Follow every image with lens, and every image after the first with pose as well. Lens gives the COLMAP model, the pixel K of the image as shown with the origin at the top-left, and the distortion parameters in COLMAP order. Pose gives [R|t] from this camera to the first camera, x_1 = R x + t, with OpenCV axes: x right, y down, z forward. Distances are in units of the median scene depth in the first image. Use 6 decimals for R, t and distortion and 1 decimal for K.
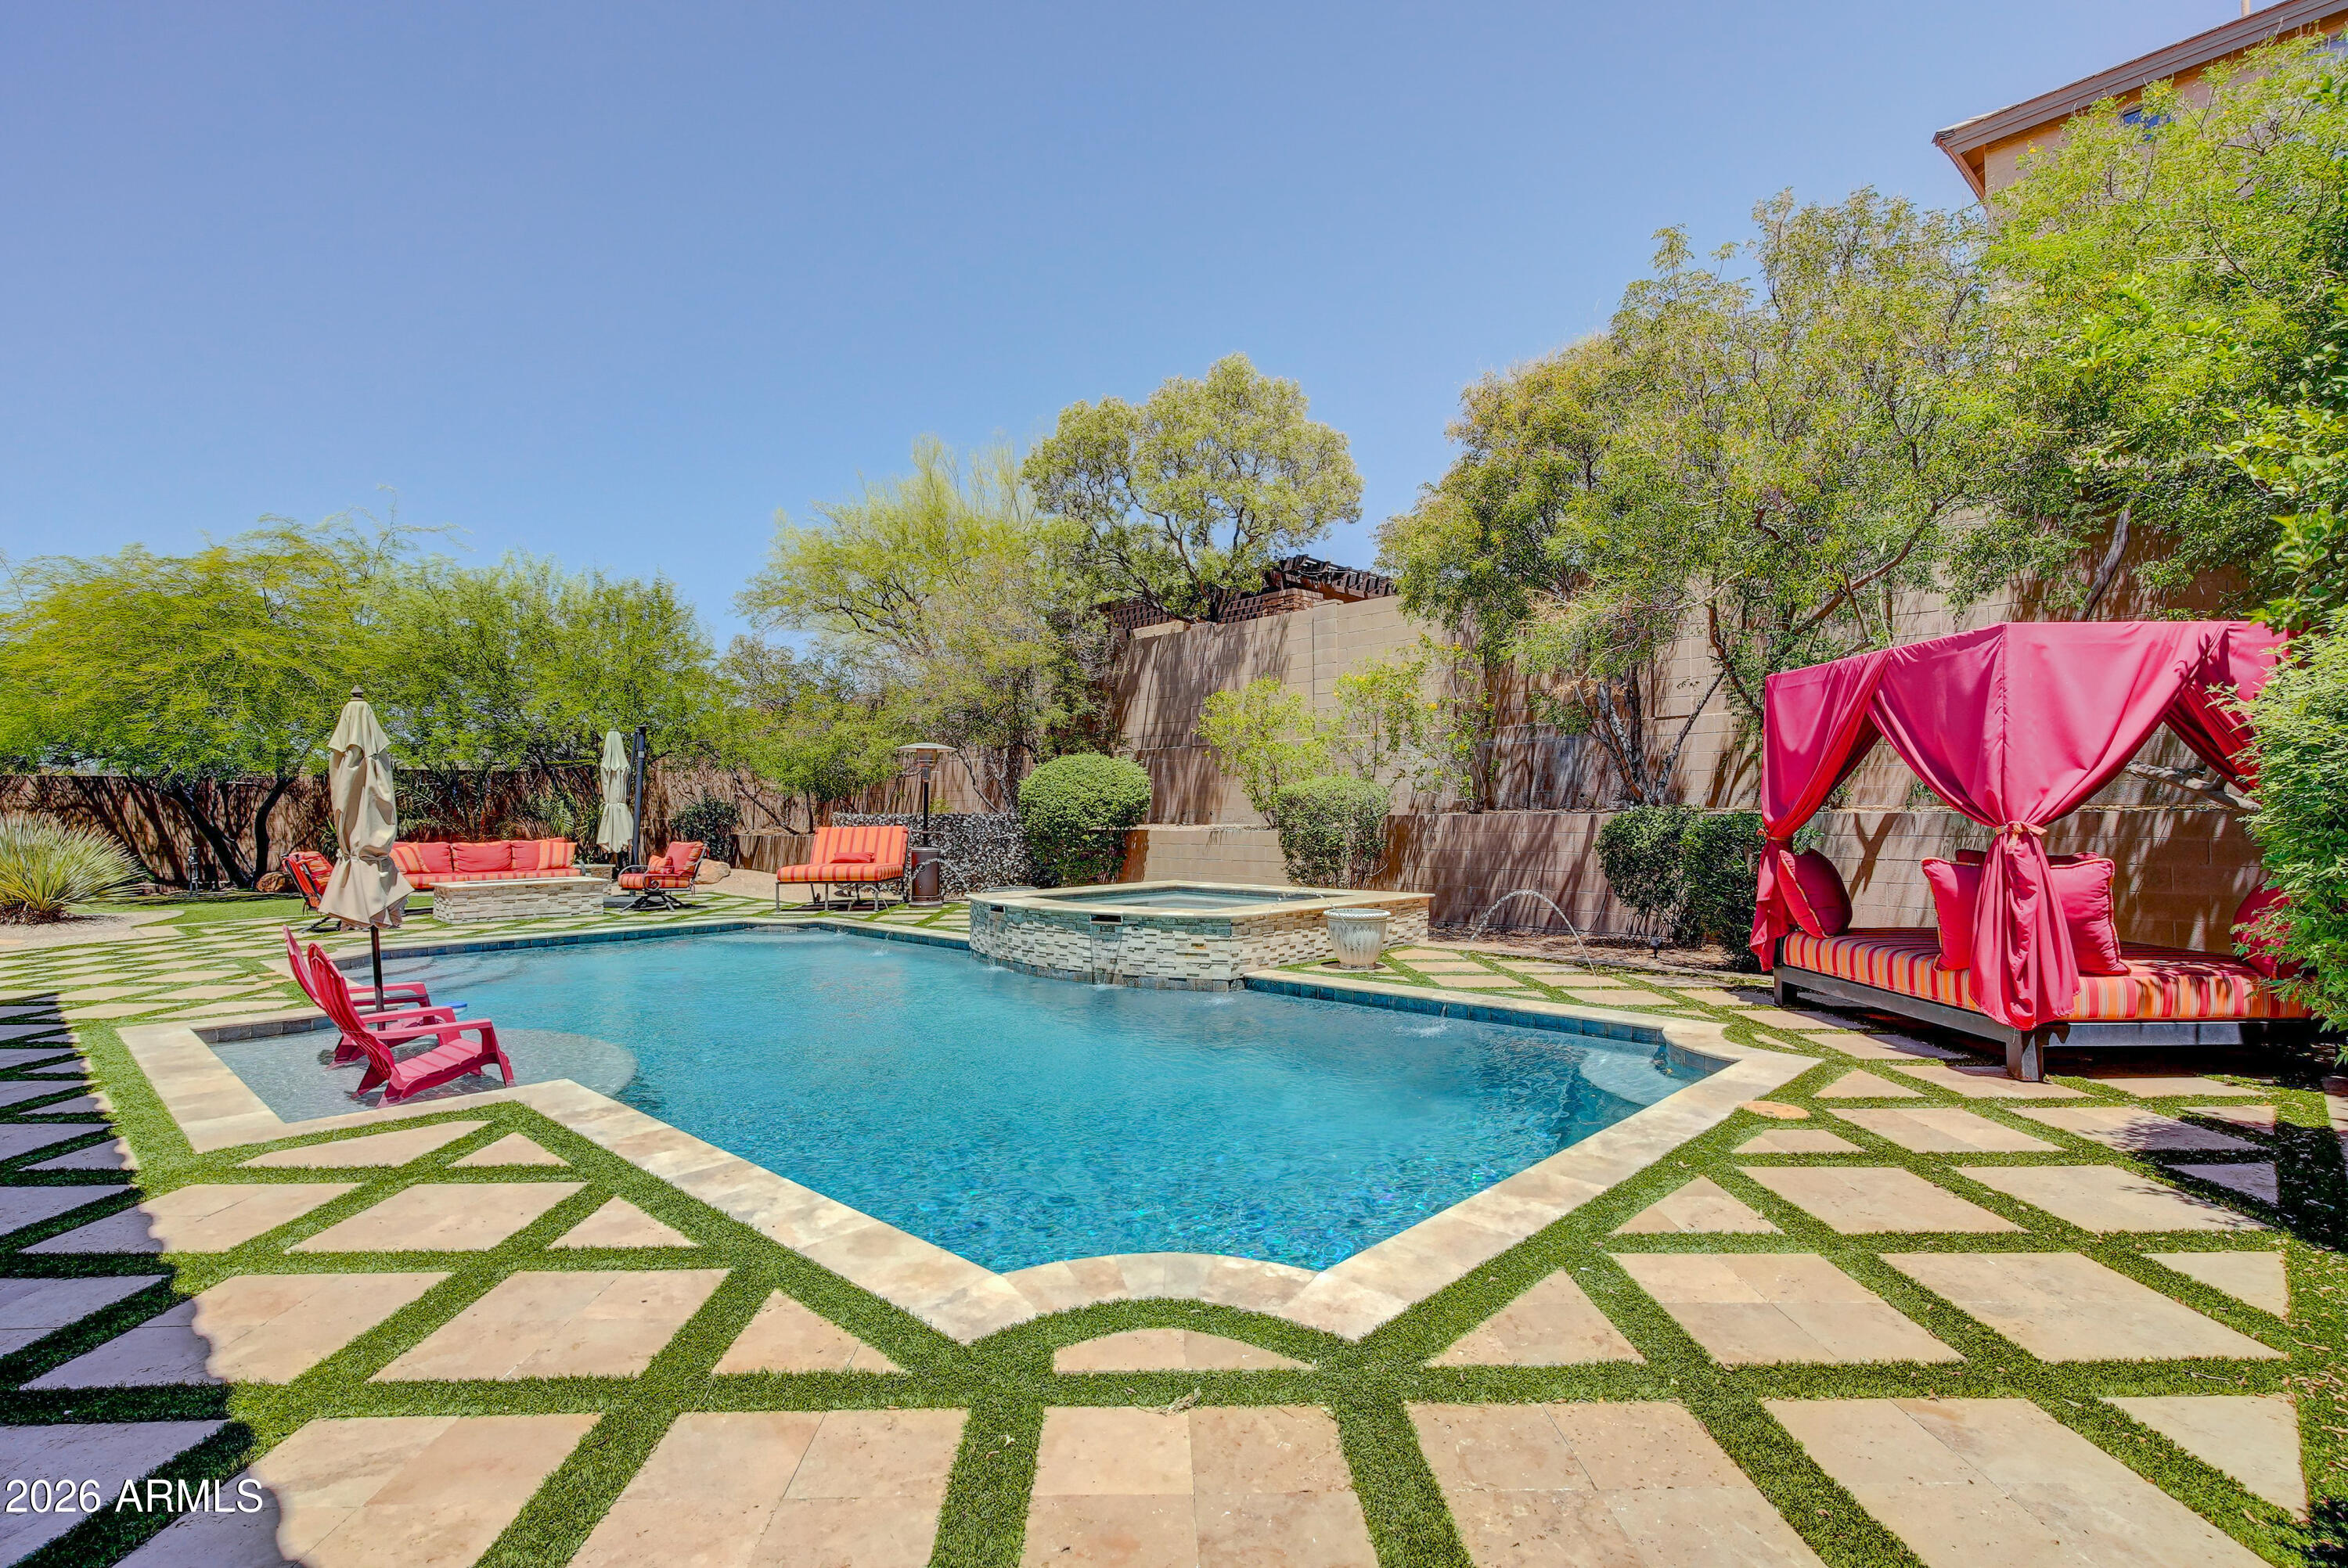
lens RADIAL K [[1125.3, 0, 1174.0], [0, 1125.3, 784.0], [0, 0, 1]] dist [-0.002537, 0.001186]
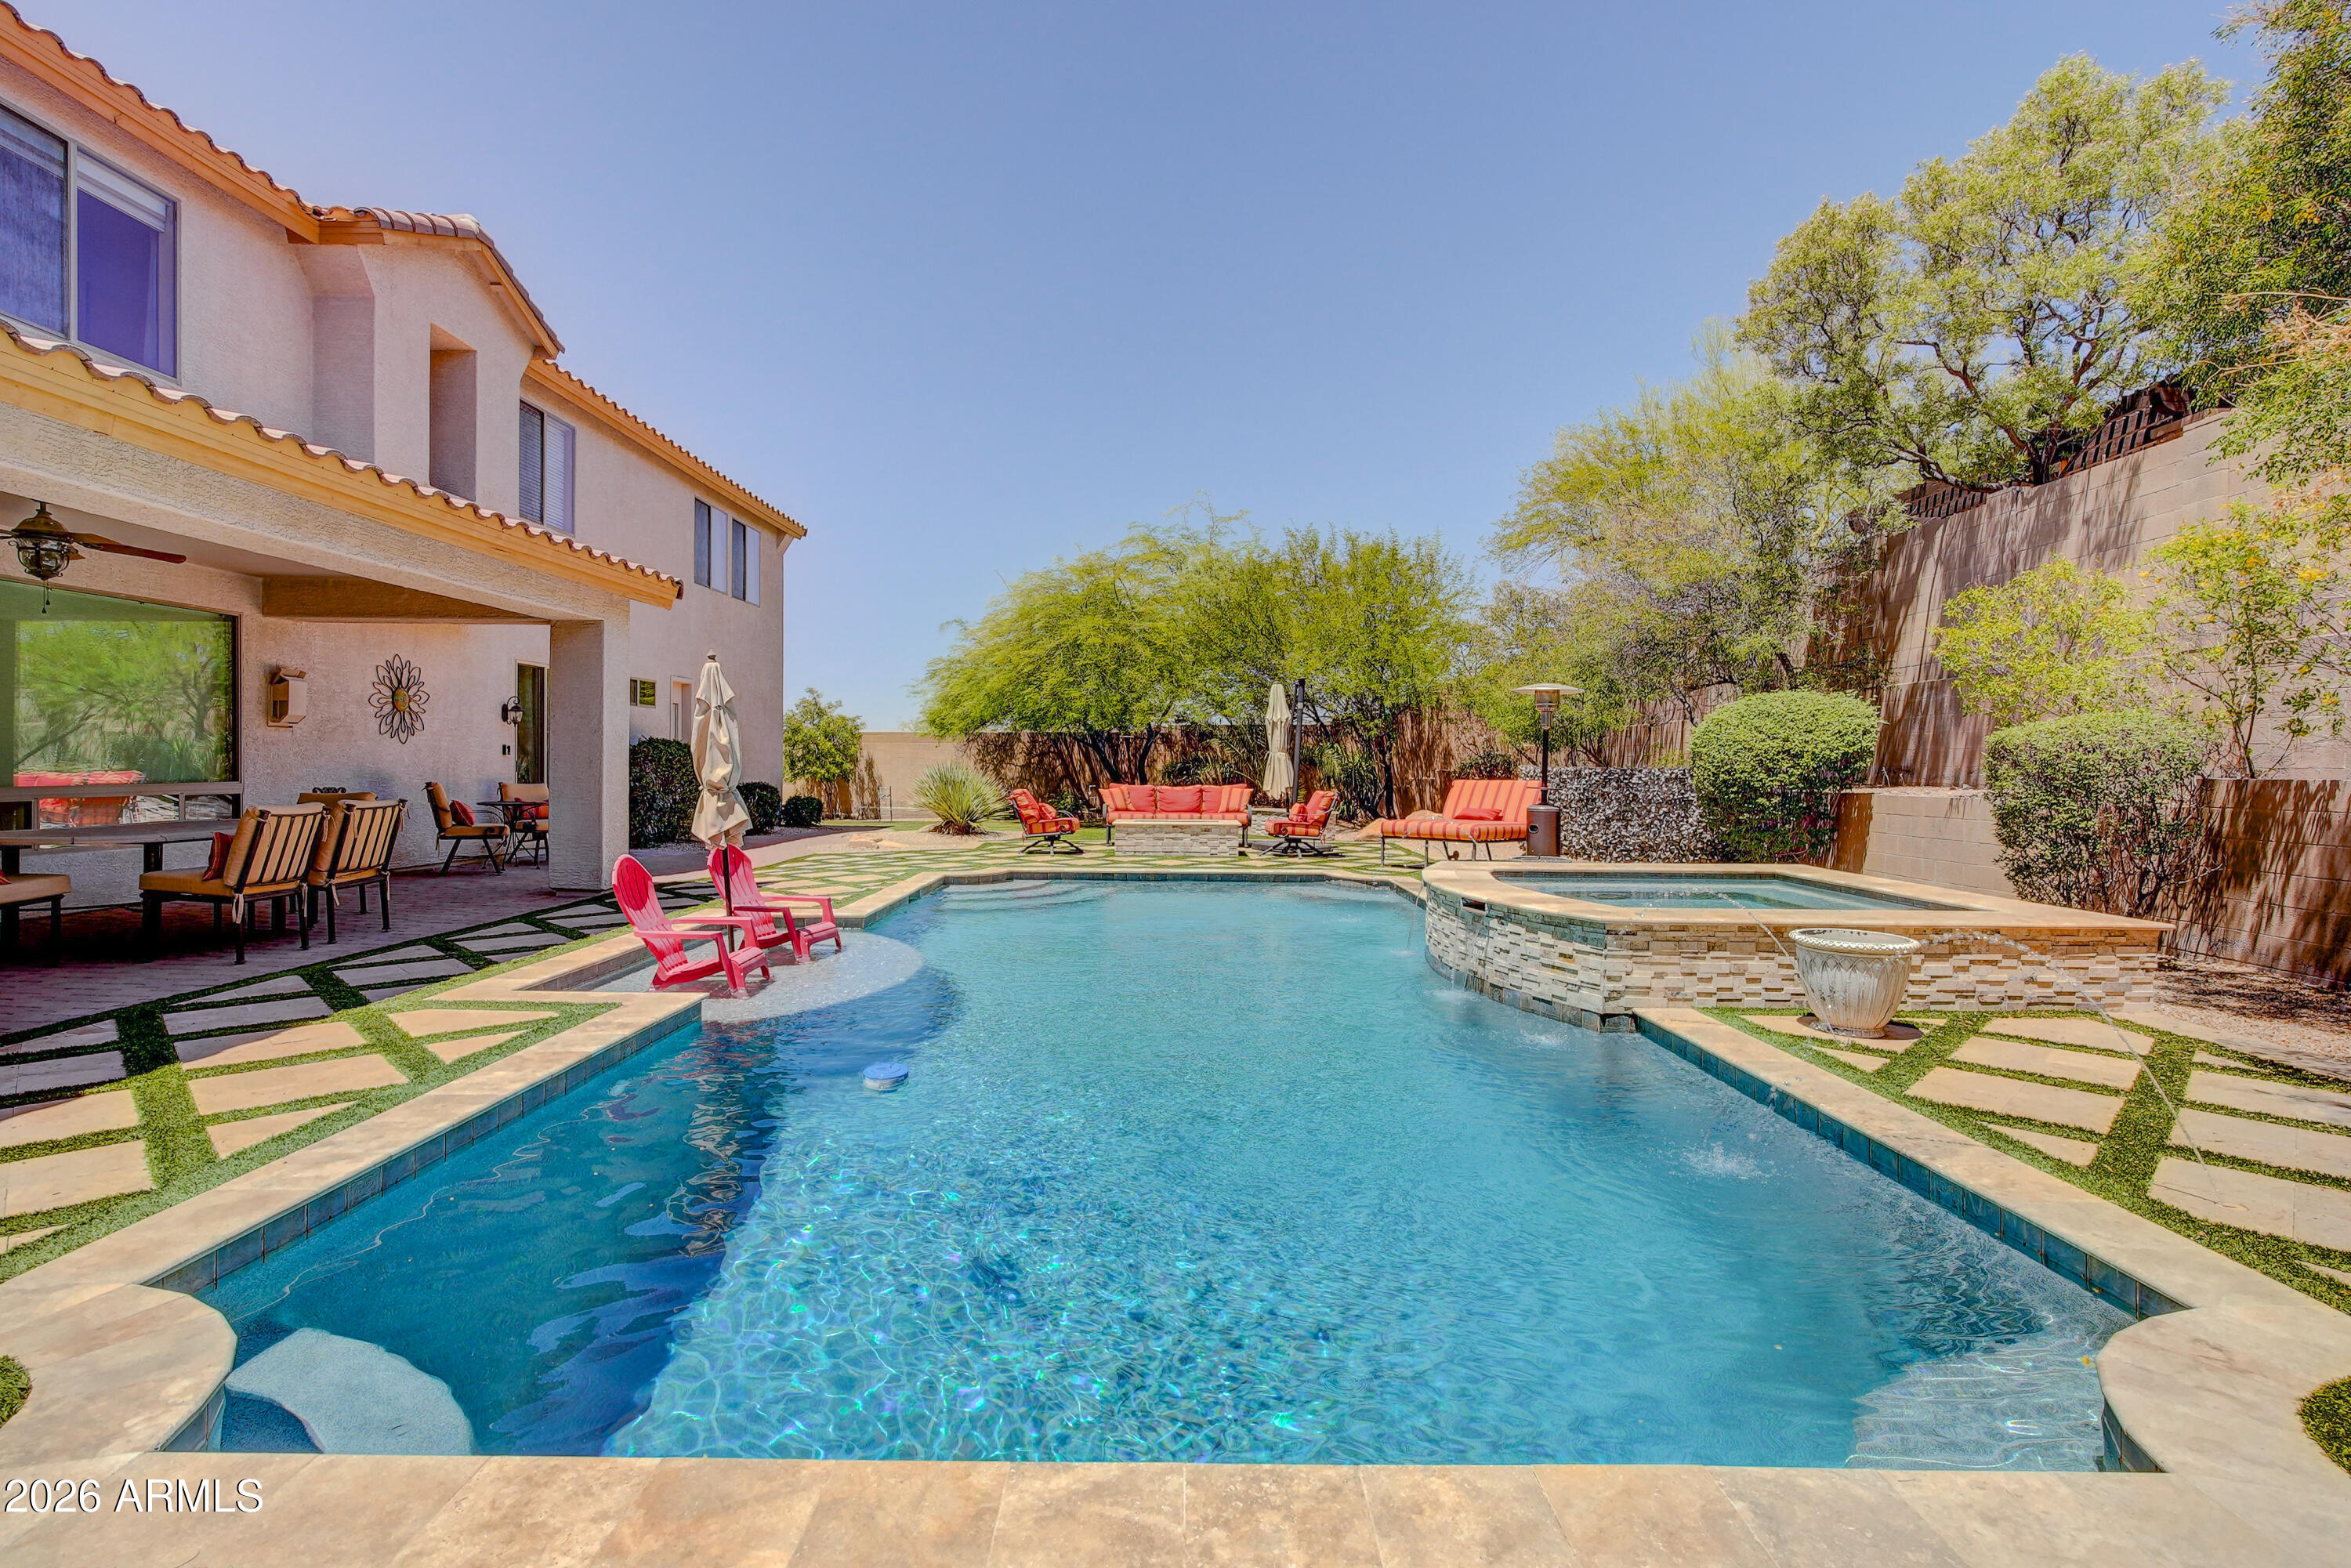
lens RADIAL K [[1126.9, 0, 1175.5], [0, 1126.9, 784.0], [0, 0, 1]] dist [-0.002537, 0.001186]
pose [[0.686167, 0.023214, -0.727074, 0.214190], [0.006430, 0.999258, 0.037973, 0.006004], [0.727416, -0.030731, 0.685508, 0.213573]]
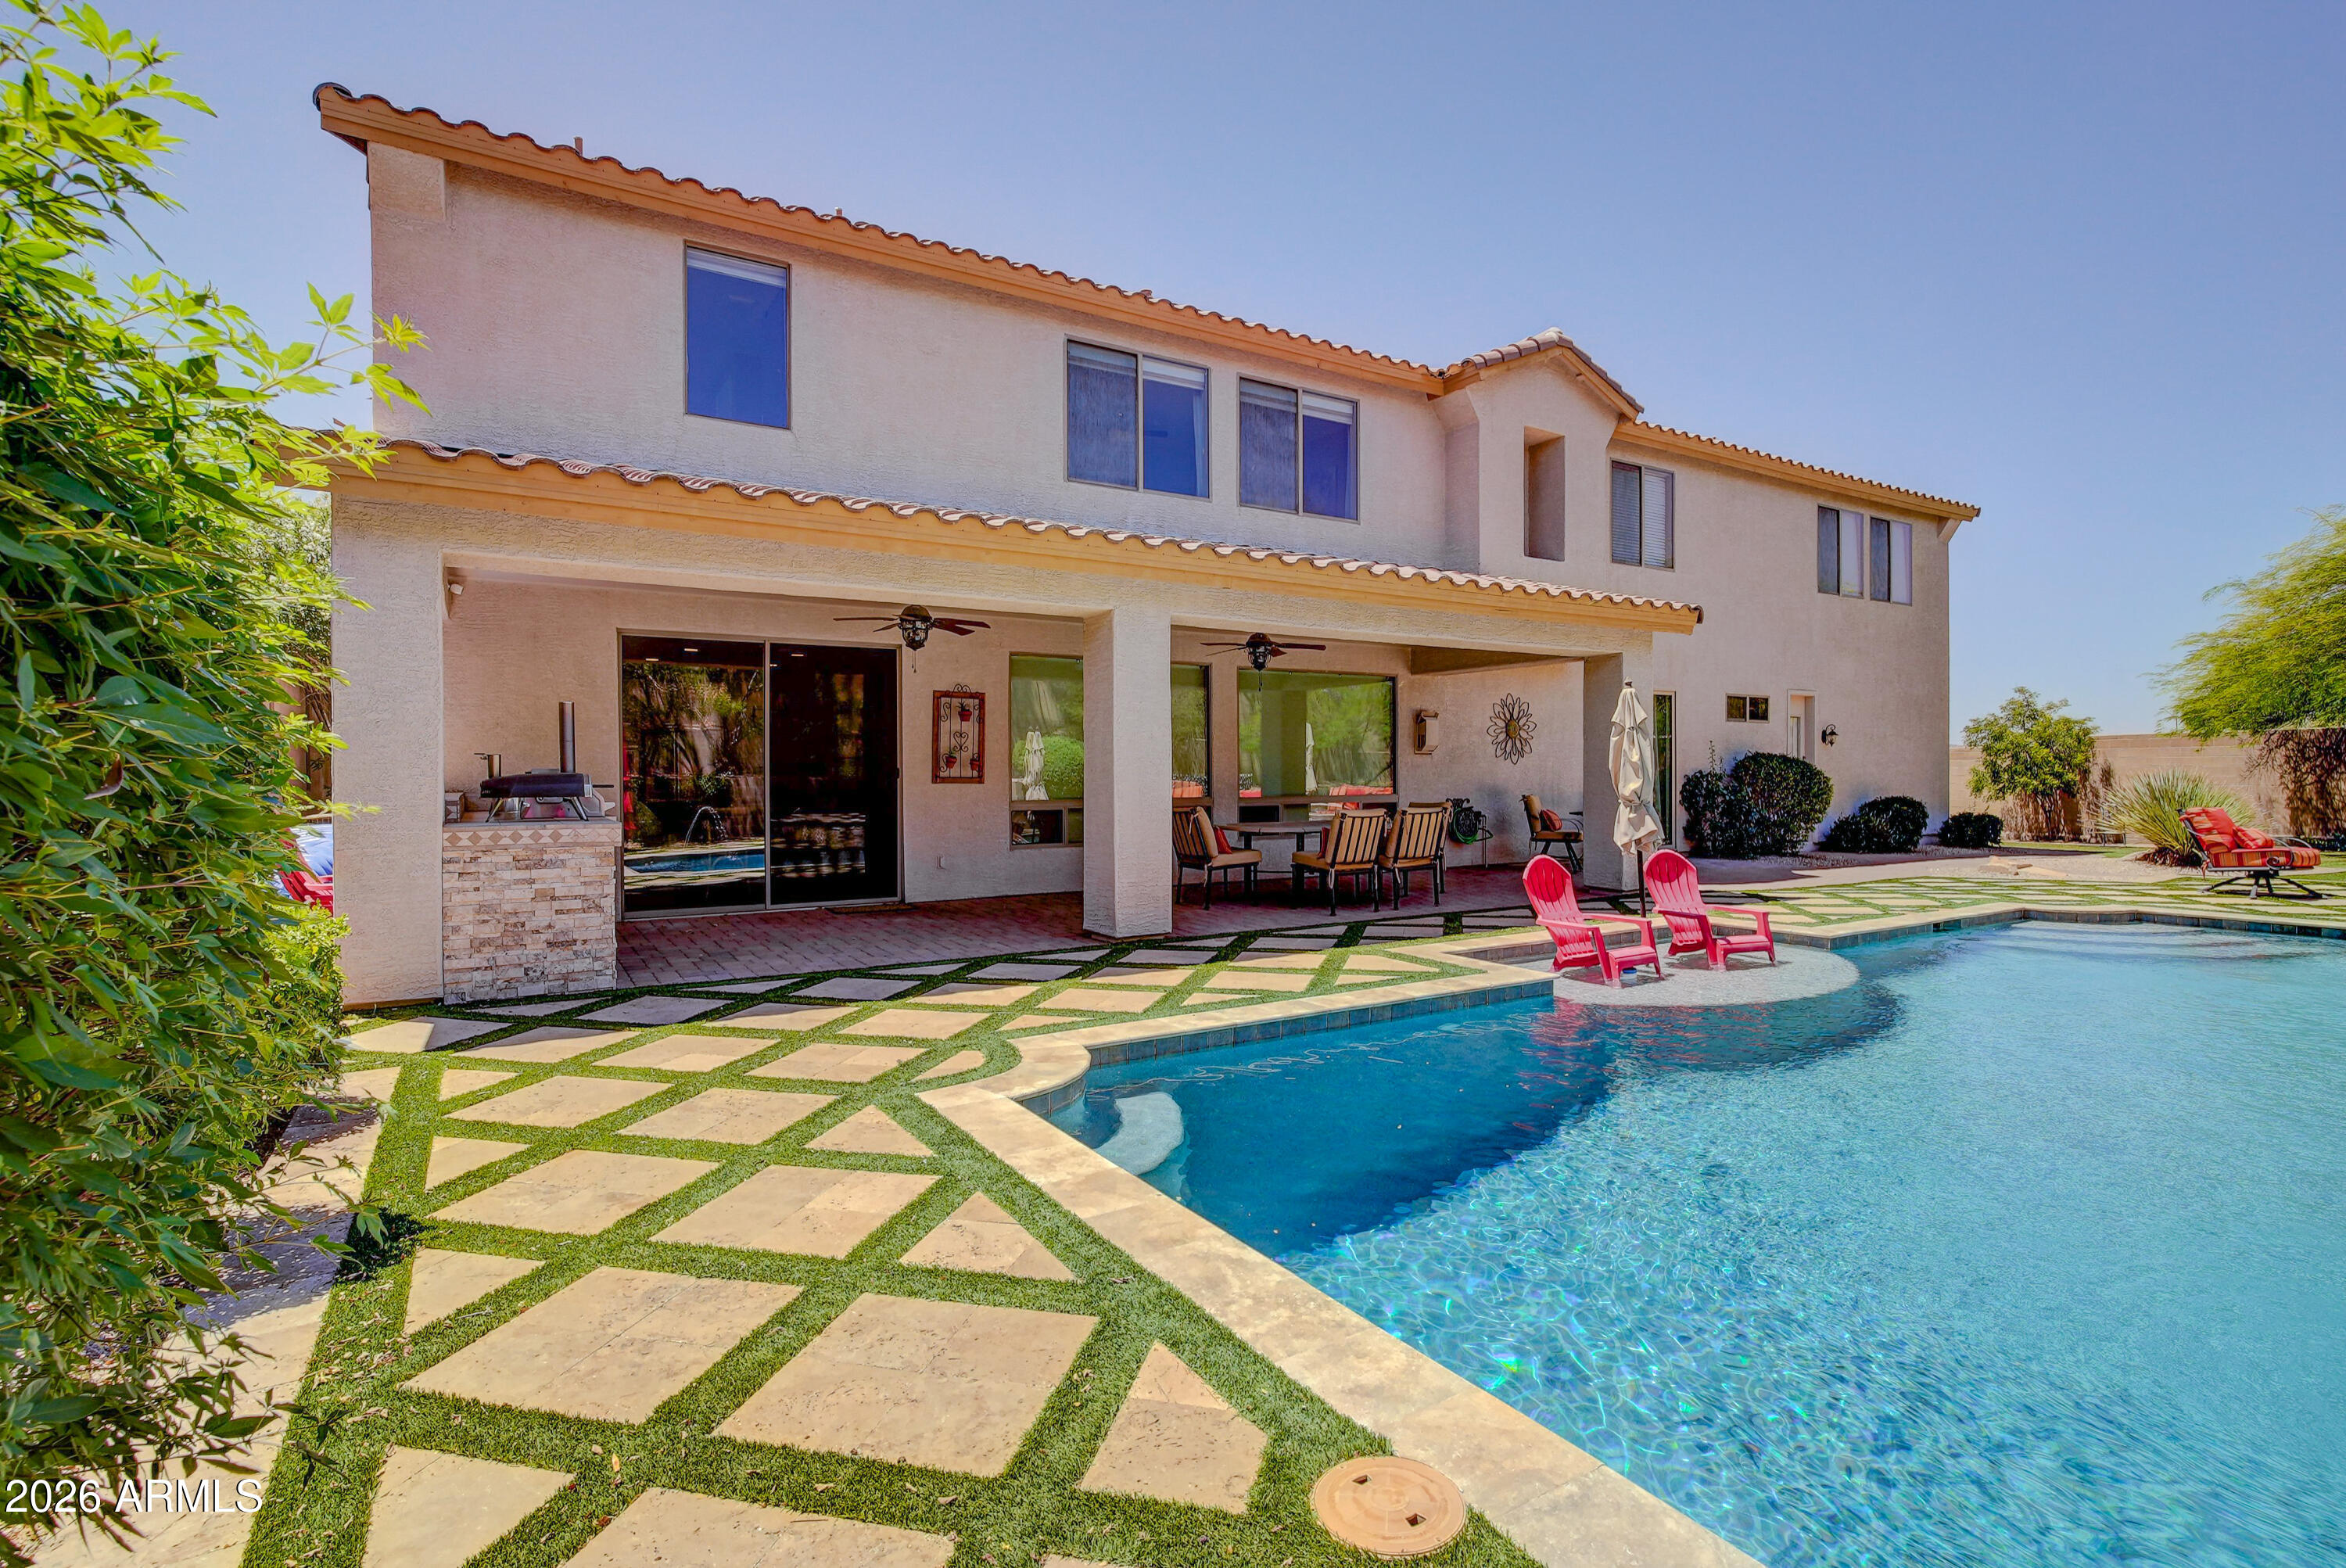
lens RADIAL K [[1124.5, 0, 1173.0], [0, 1124.5, 784.0], [0, 0, 1]] dist [-0.002537, 0.001186]
pose [[-0.260885, 0.013182, -0.965280, 0.306789], [0.030162, 0.999530, 0.005498, 0.007283], [0.964899, -0.027681, -0.261160, 0.335935]]
